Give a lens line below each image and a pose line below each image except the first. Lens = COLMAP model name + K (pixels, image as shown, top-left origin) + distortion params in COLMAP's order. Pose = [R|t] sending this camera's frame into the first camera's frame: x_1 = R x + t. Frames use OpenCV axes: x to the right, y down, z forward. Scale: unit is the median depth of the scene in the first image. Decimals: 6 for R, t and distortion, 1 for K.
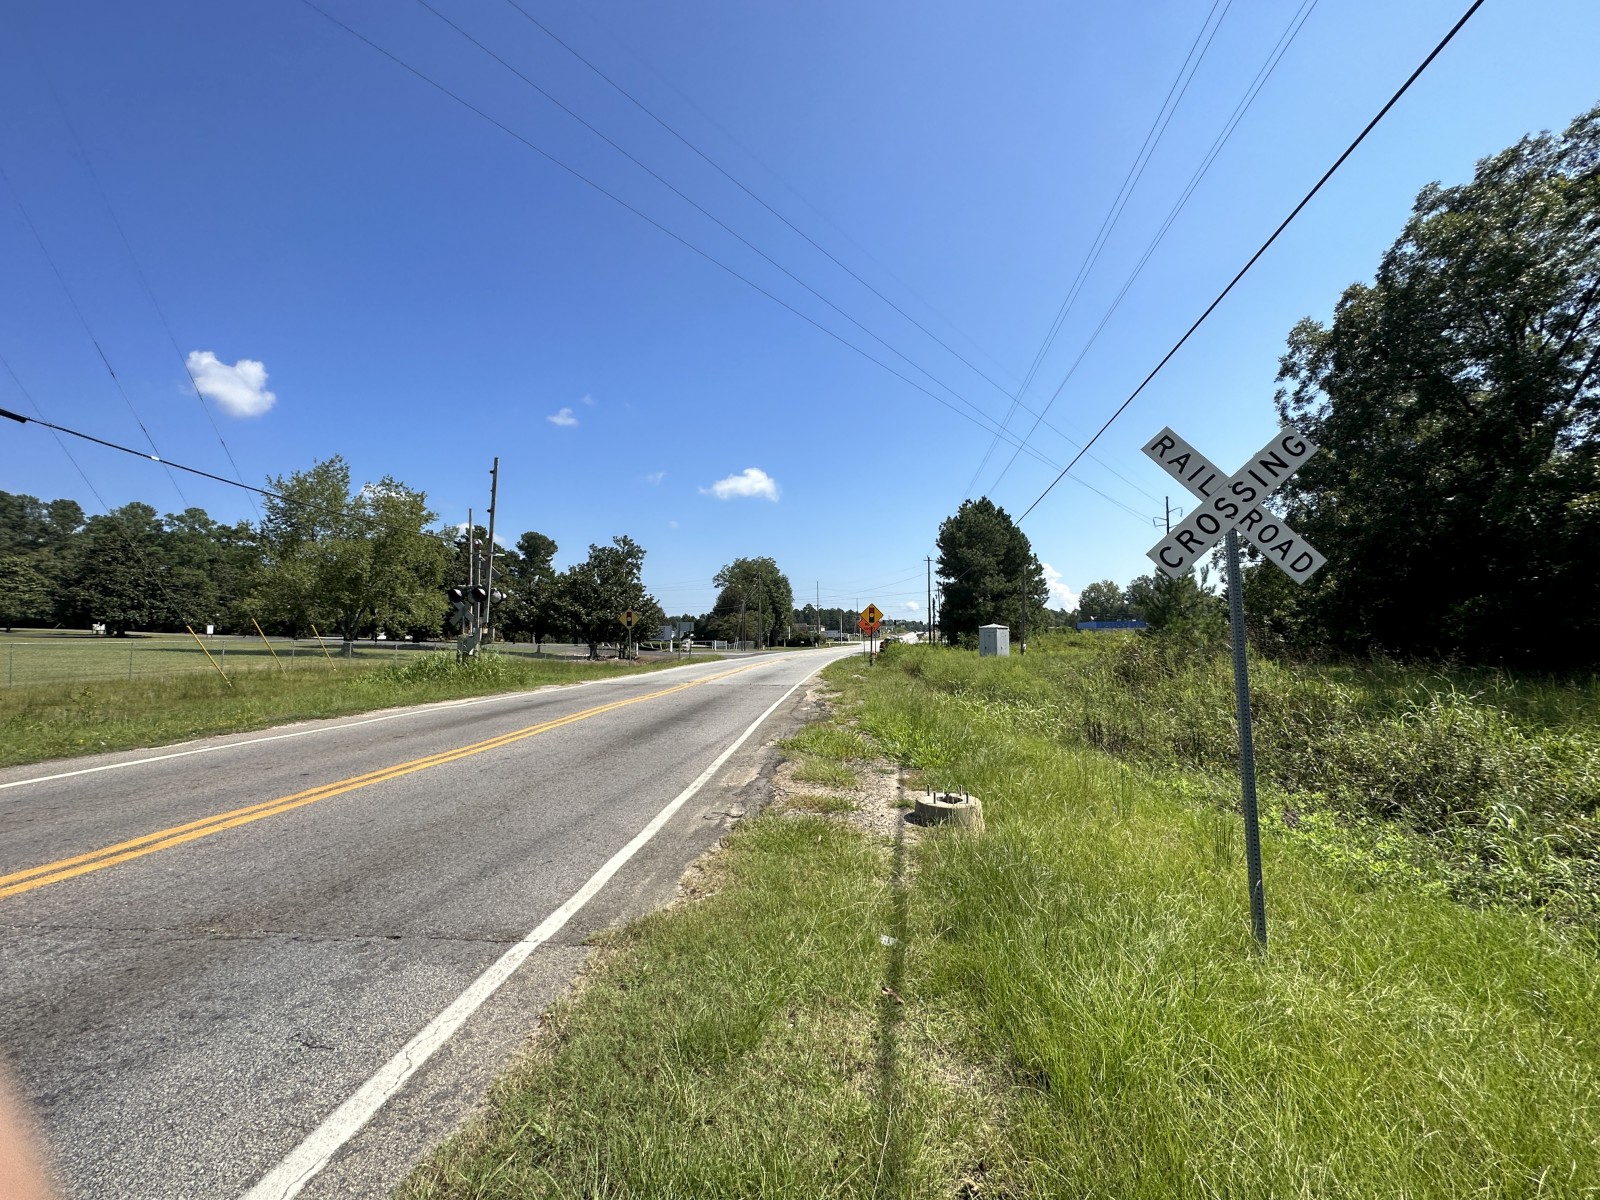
lens RADIAL K [[638.9, 0, 800.0], [0, 638.9, 600.0], [0, 0, 1]] dist [-0.002896, 0.000150]
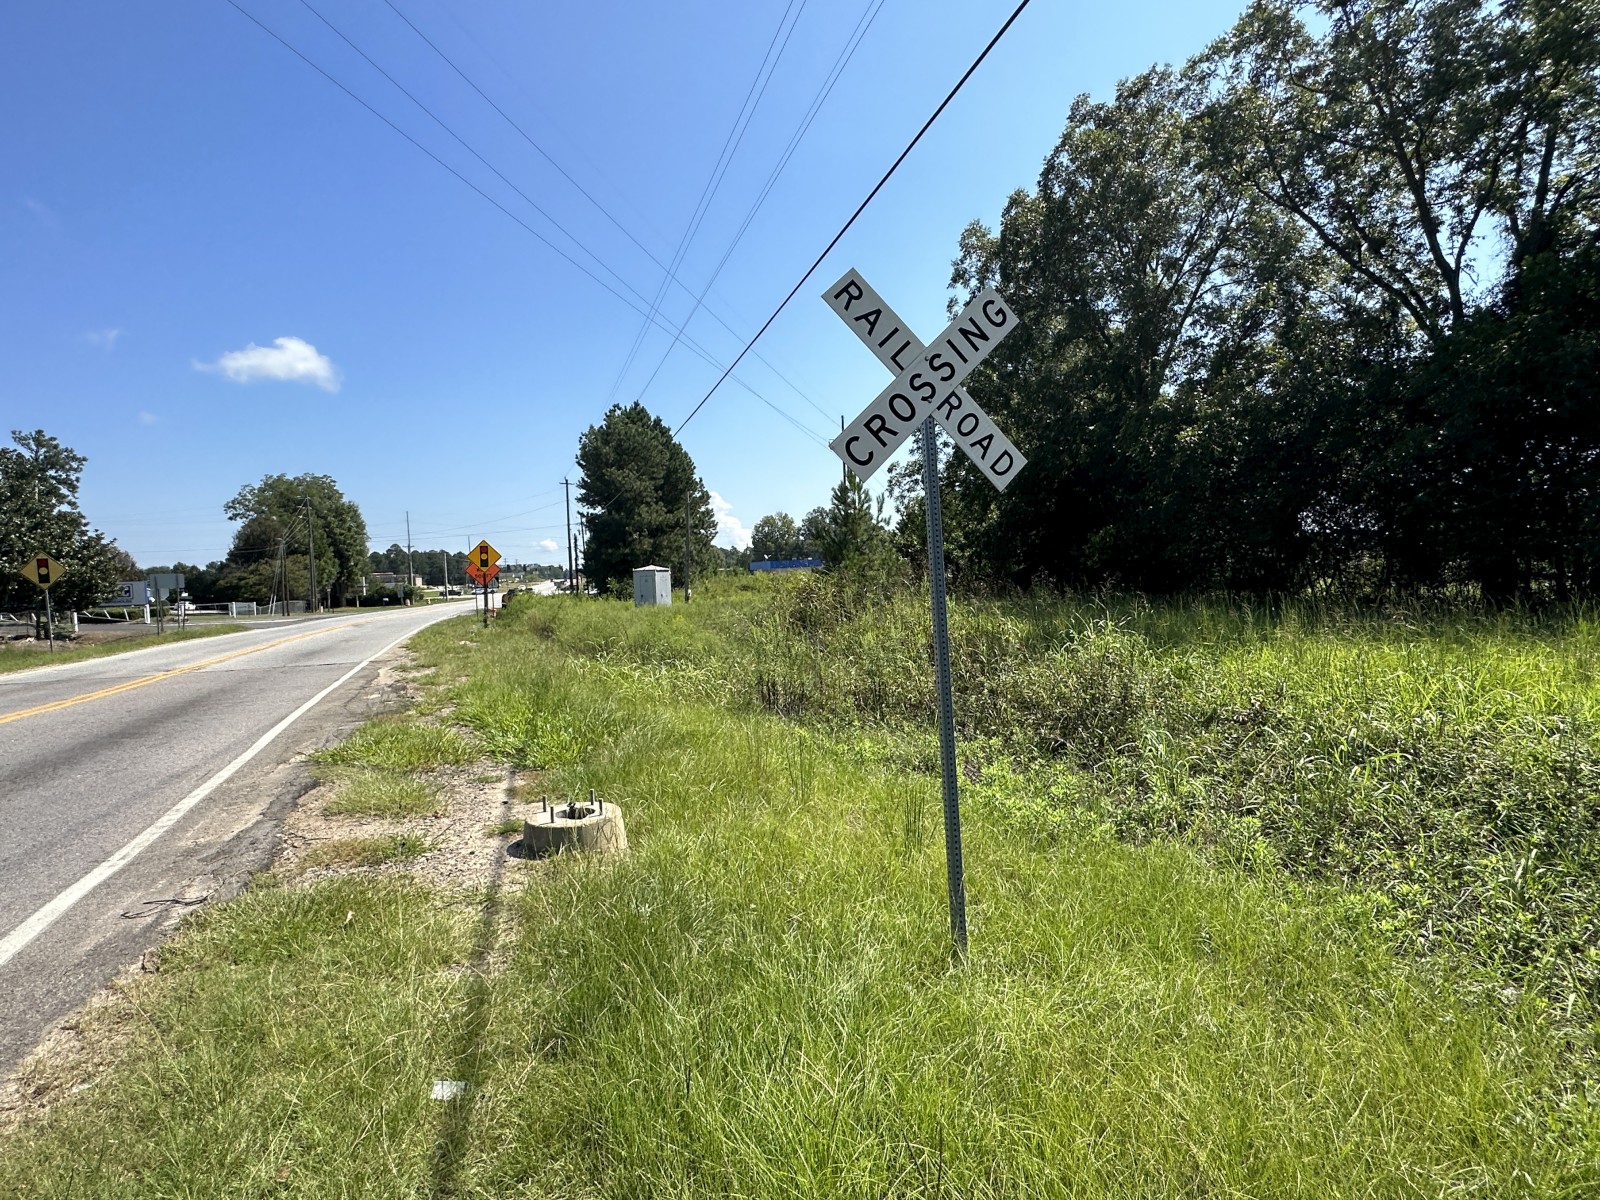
lens RADIAL K [[822.2, 0, 800.0], [0, 822.2, 600.0], [0, 0, 1]] dist [-0.009817, 0.000494]
pose [[0.891324, -0.041833, 0.451433, 0.017688], [0.007416, 0.996946, 0.077740, 0.005379], [-0.453307, -0.065943, 0.888912, 0.036090]]
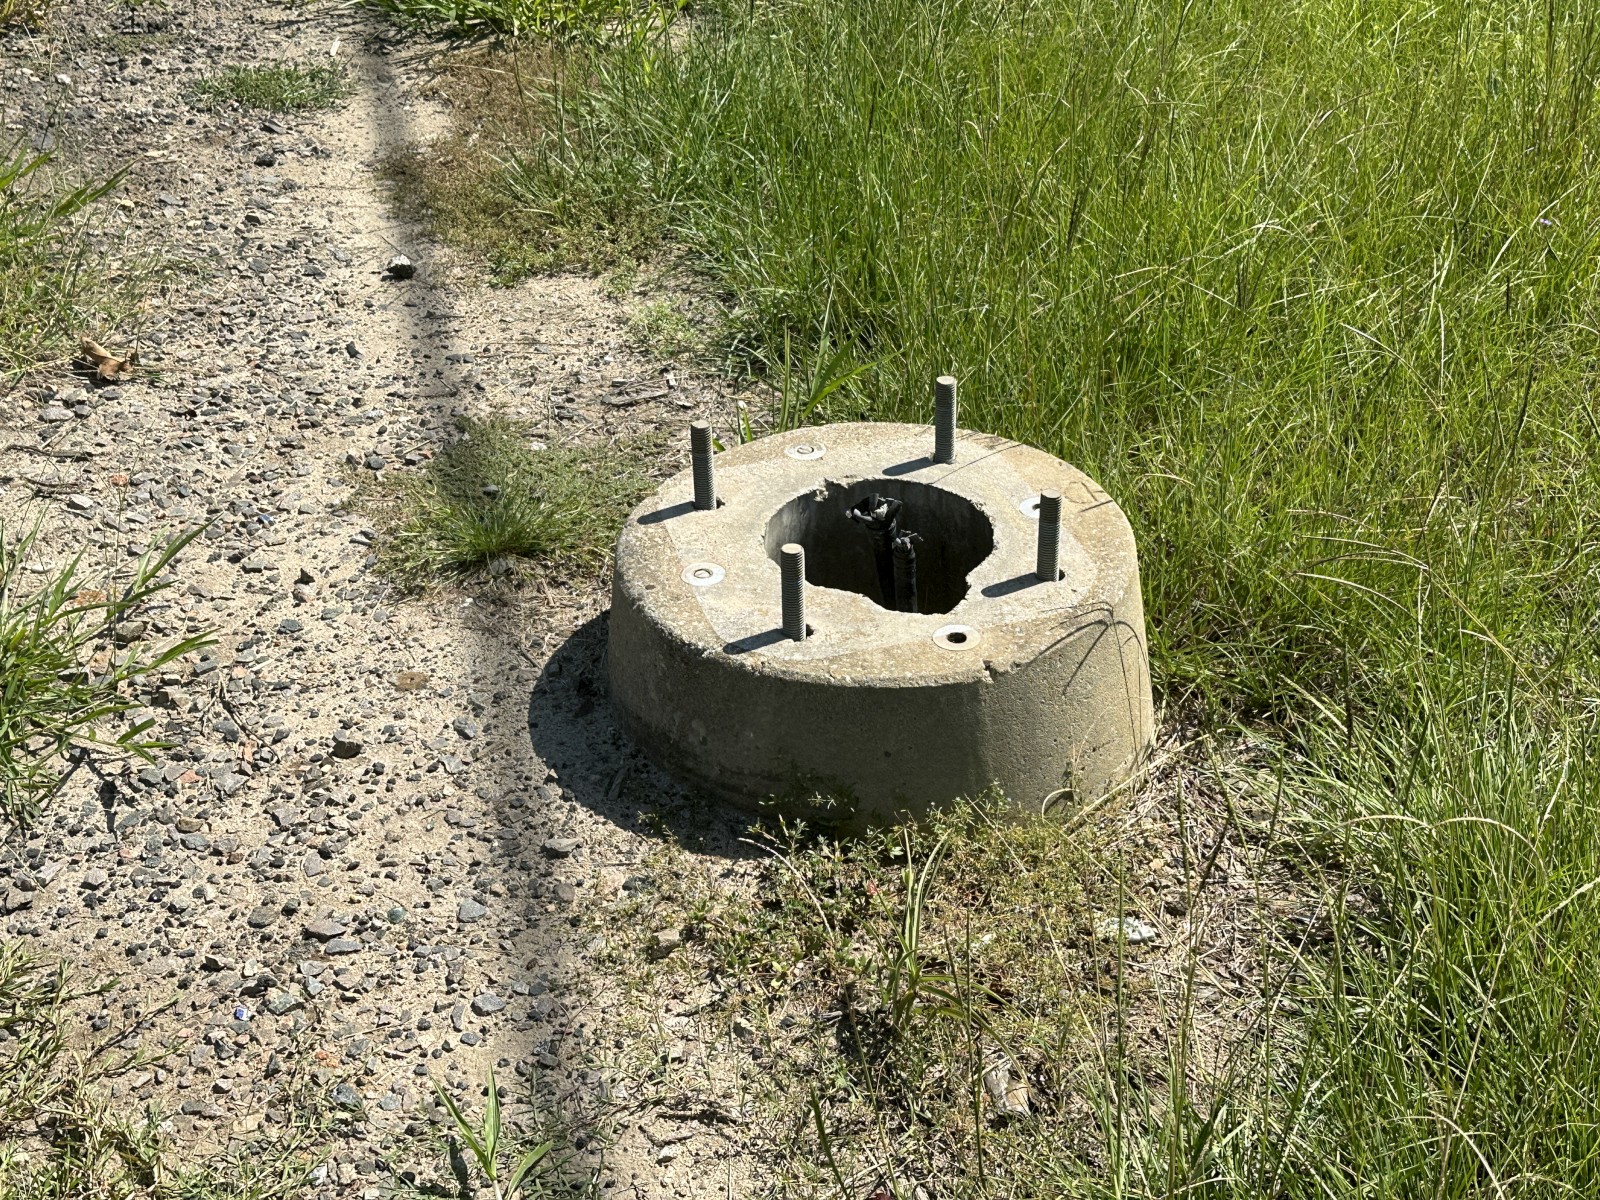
lens RADIAL K [[2162.6, 0, 800.0], [0, 2162.6, 600.0], [0, 0, 1]] dist [0.127673, -0.000895]
pose [[0.930020, -0.202774, 0.306504, 0.026205], [-0.017494, 0.808636, 0.588049, 0.023532], [-0.367091, -0.552260, 0.748501, 0.200694]]
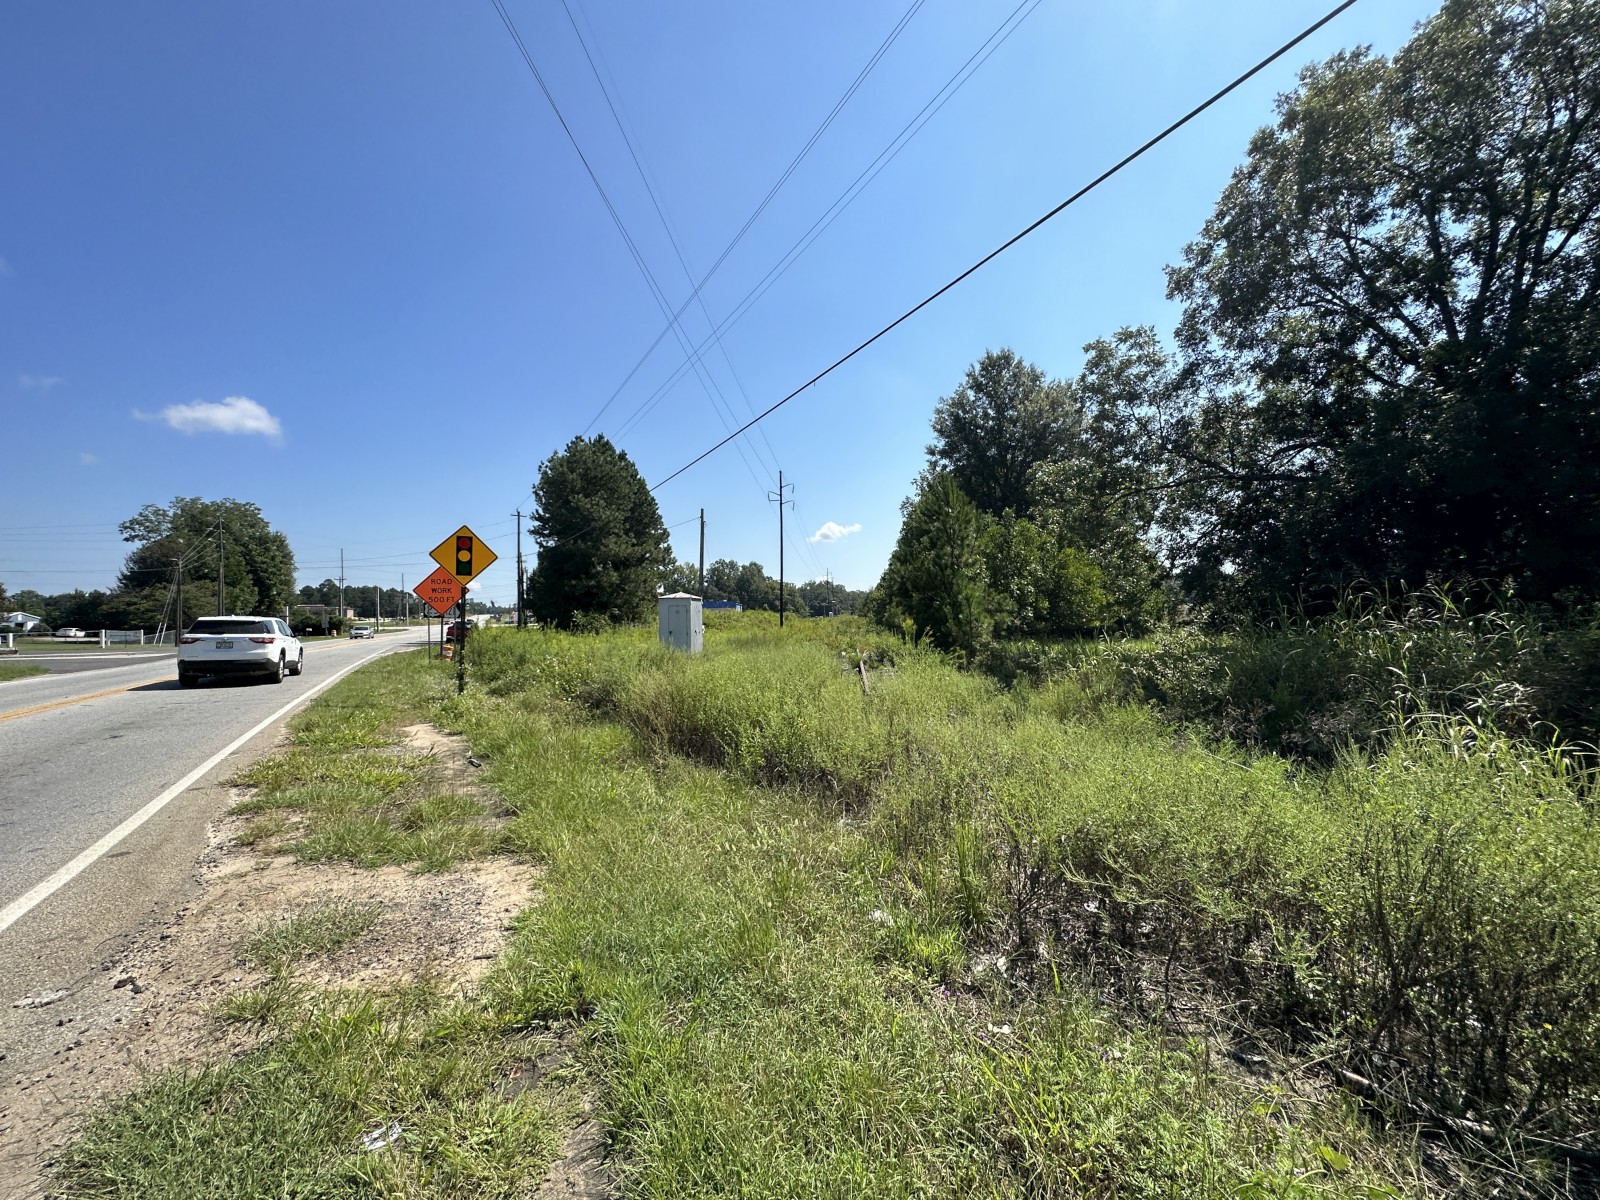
lens RADIAL K [[638.9, 0, 800.0], [0, 638.9, 600.0], [0, 0, 1]] dist [-0.002896, 0.000150]
pose [[0.797695, 0.006242, 0.603029, 0.064327], [-0.022408, 0.999563, 0.019294, 0.057131], [-0.602645, -0.028904, 0.797486, 0.850567]]
